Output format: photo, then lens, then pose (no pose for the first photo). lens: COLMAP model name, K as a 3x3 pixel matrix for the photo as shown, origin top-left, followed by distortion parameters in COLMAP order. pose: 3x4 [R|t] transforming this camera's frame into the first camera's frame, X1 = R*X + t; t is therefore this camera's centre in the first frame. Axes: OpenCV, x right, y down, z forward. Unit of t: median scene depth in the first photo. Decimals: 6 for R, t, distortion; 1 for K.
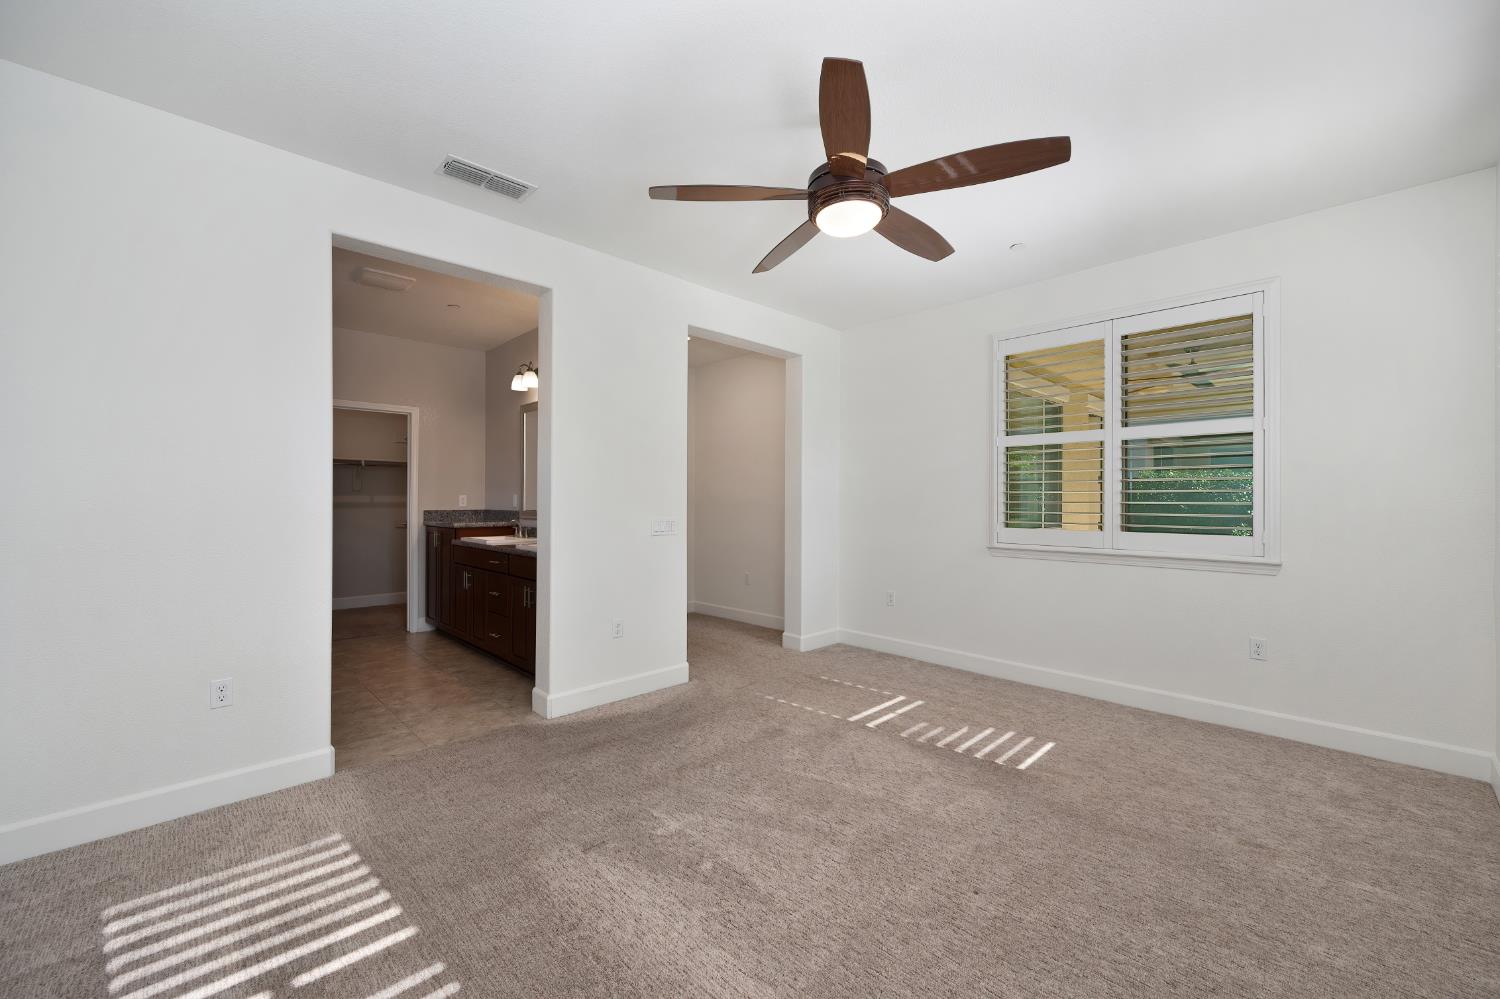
lens RADIAL K [[596.7, 0, 756.1], [0, 596.7, 496.9], [0, 0, 1]] dist [0.000832, 0.000021]
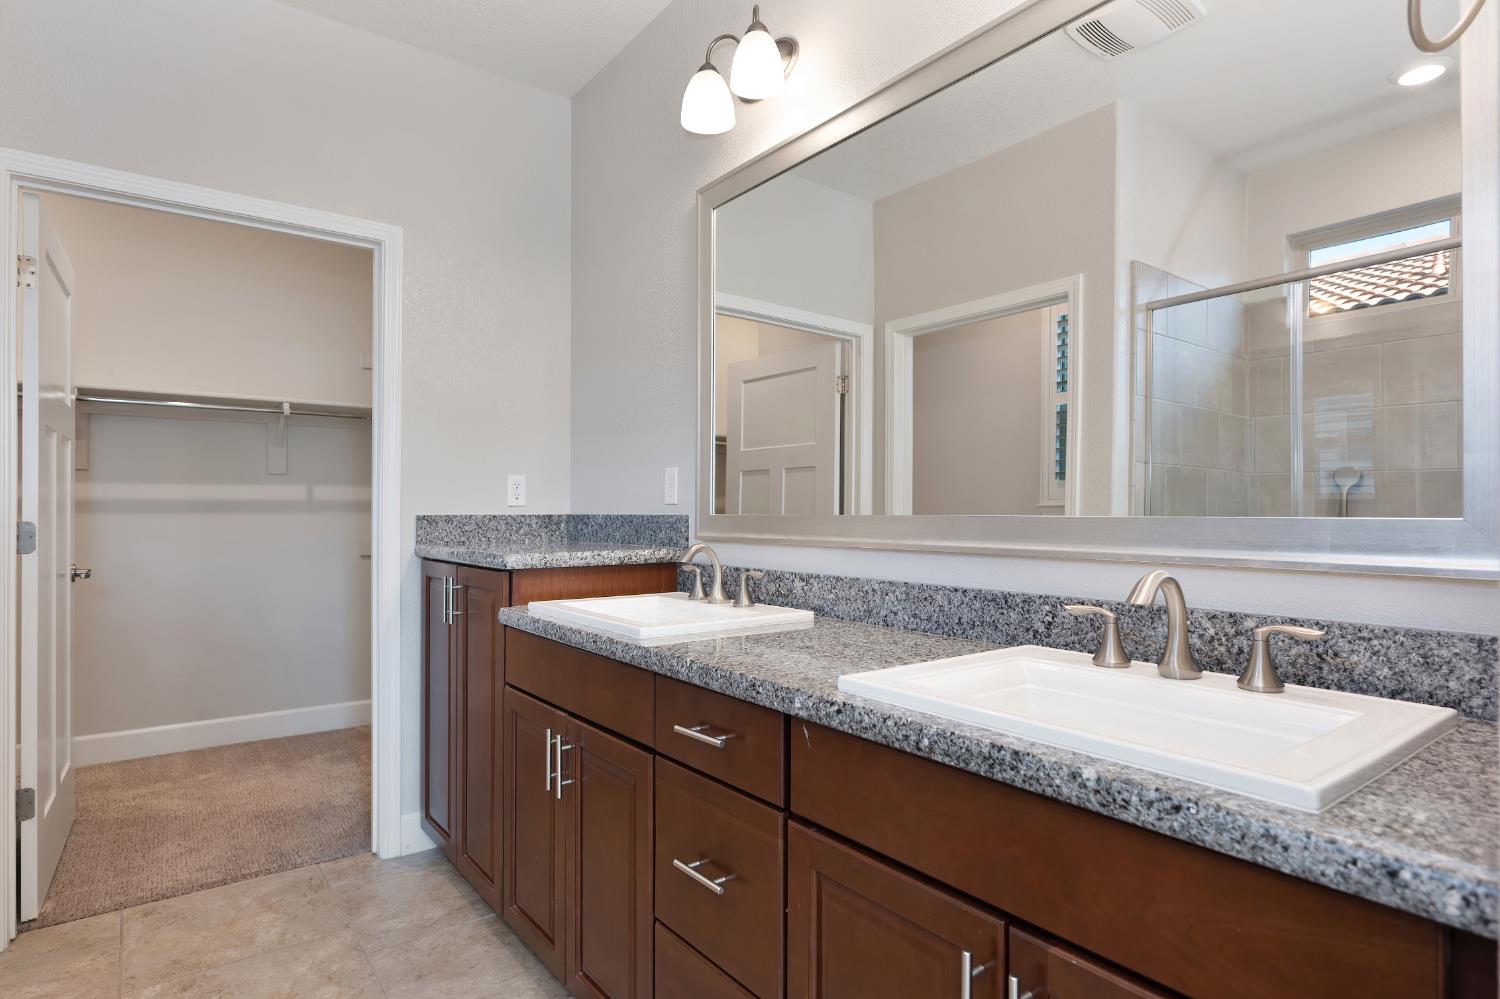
lens RADIAL K [[808.4, 0, 747.3], [0, 808.4, 508.2], [0, 0, 1]] dist [0.000490, 0.000085]
pose [[0.991594, -0.001158, -0.129387, -0.297555], [0.000742, 0.999994, -0.003260, 0.020135], [0.129390, 0.003137, 0.991589, 0.546199]]
